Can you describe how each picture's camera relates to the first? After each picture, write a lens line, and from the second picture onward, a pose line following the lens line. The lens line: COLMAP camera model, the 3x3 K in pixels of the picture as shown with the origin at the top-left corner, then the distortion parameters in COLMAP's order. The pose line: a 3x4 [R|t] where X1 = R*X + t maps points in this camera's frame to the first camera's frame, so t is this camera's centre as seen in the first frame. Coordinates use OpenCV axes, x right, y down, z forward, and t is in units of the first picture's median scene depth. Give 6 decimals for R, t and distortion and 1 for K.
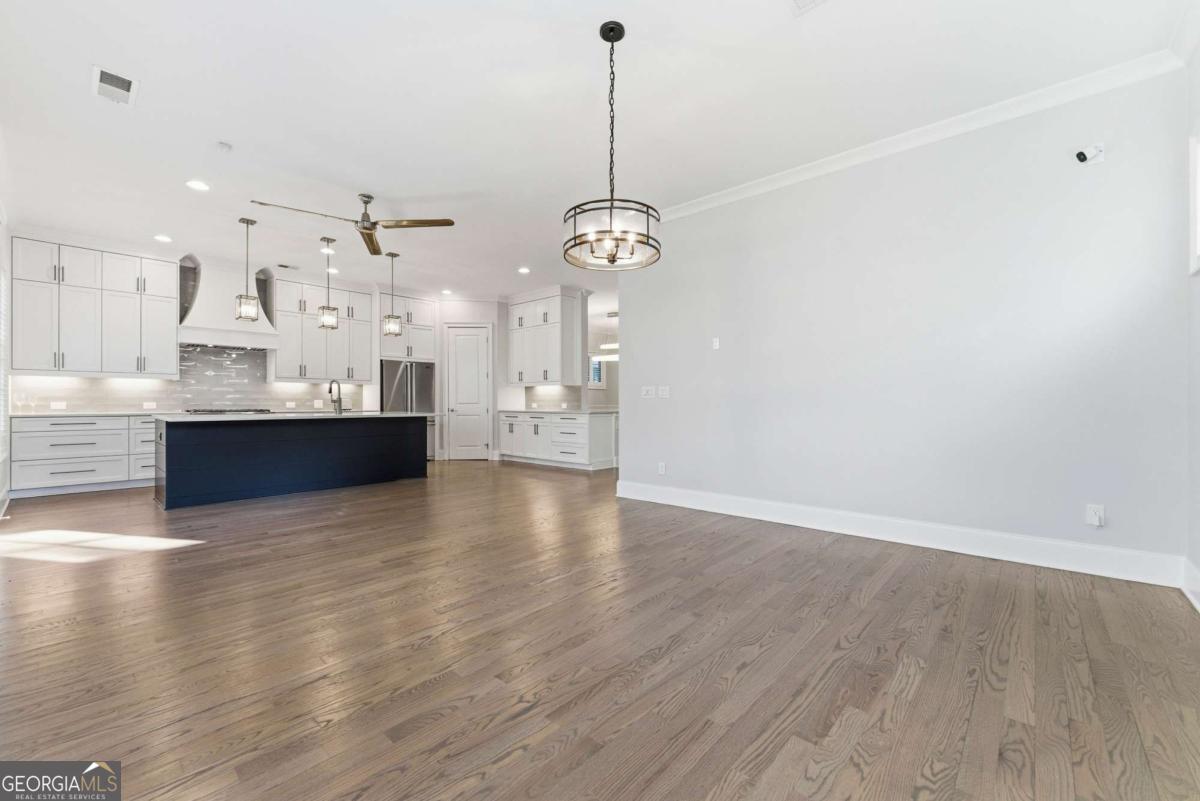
lens RADIAL K [[485.9, 0, 604.0], [0, 485.9, 404.6], [0, 0, 1]] dist [-0.007582, 0.000896]
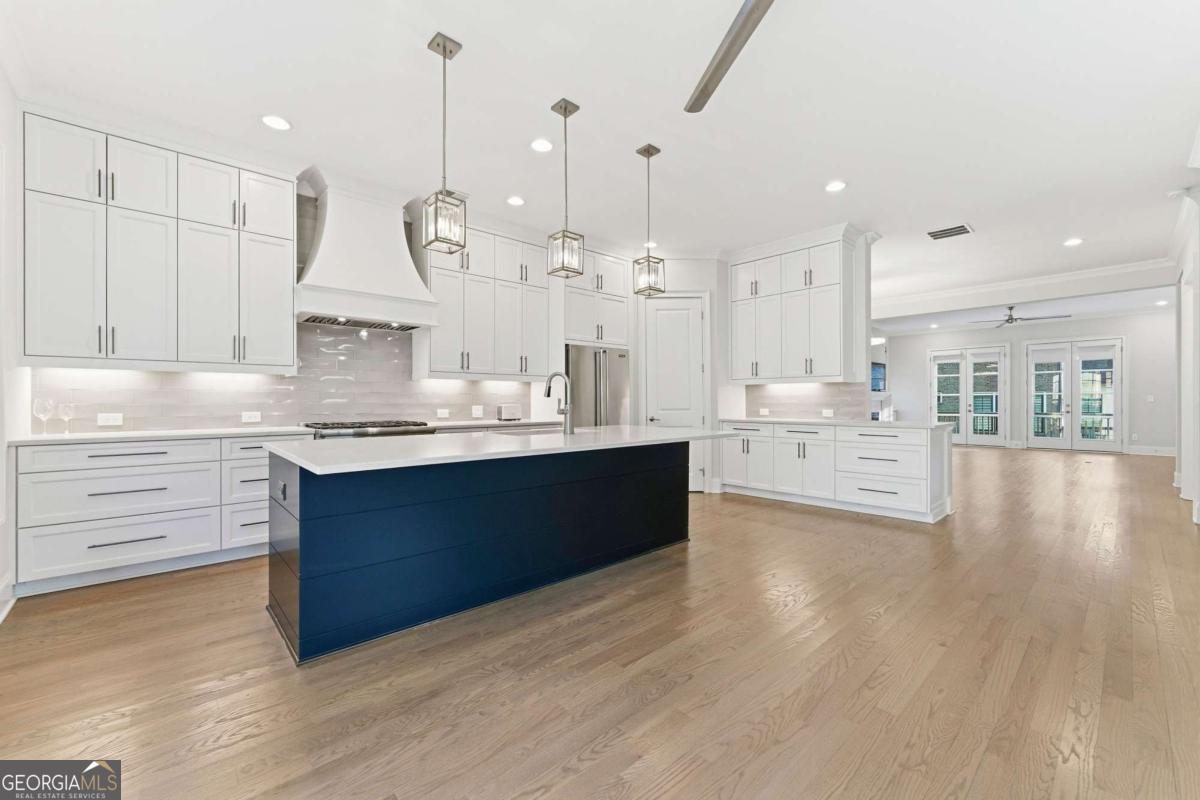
lens RADIAL K [[485.9, 0, 606.8], [0, 485.9, 402.0], [0, 0, 1]] dist [-0.007582, 0.000896]
pose [[0.994794, -0.001136, -0.101899, -0.369128], [0.000986, 0.999998, -0.001521, -0.013785], [0.101901, 0.001412, 0.994794, 0.373817]]
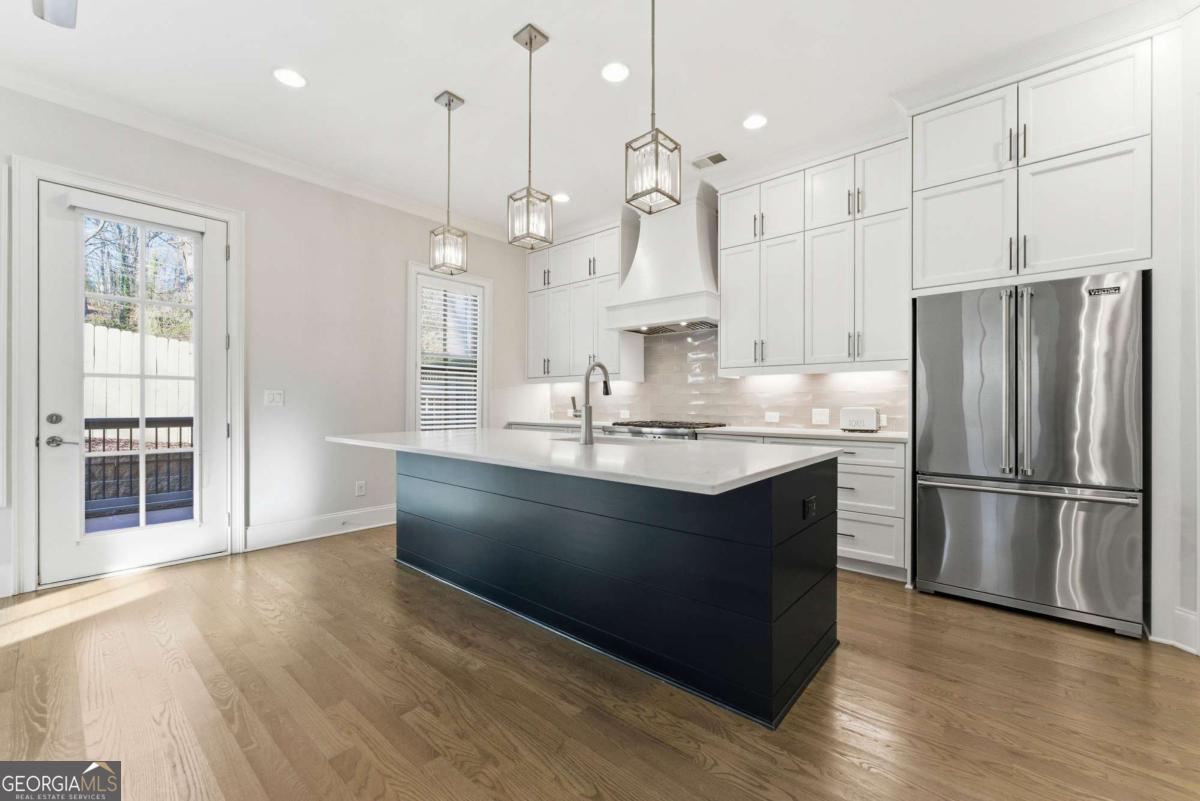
lens RADIAL K [[485.9, 0, 602.9], [0, 485.9, 405.3], [0, 0, 1]] dist [-0.007582, 0.000896]
pose [[0.013426, 0.002232, -0.999907, -0.107425], [-0.007026, 0.999973, 0.002137, -0.012596], [0.999885, 0.006997, 0.013442, 0.834179]]
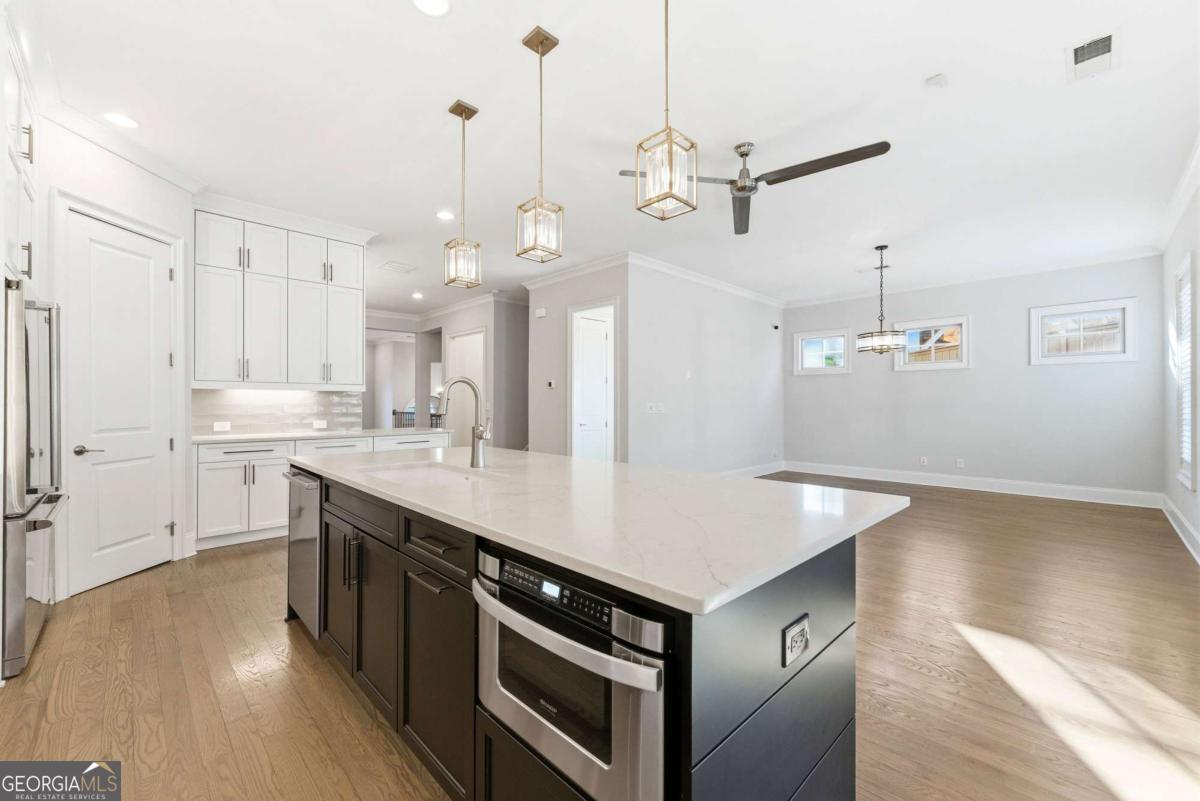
lens RADIAL K [[485.9, 0, 603.5], [0, 485.9, 403.5], [0, 0, 1]] dist [-0.007582, 0.000896]
pose [[0.071378, 0.003391, 0.997444, -0.762508], [0.004161, 0.999985, -0.003697, -0.022936], [-0.997441, 0.004414, 0.071362, 0.725240]]
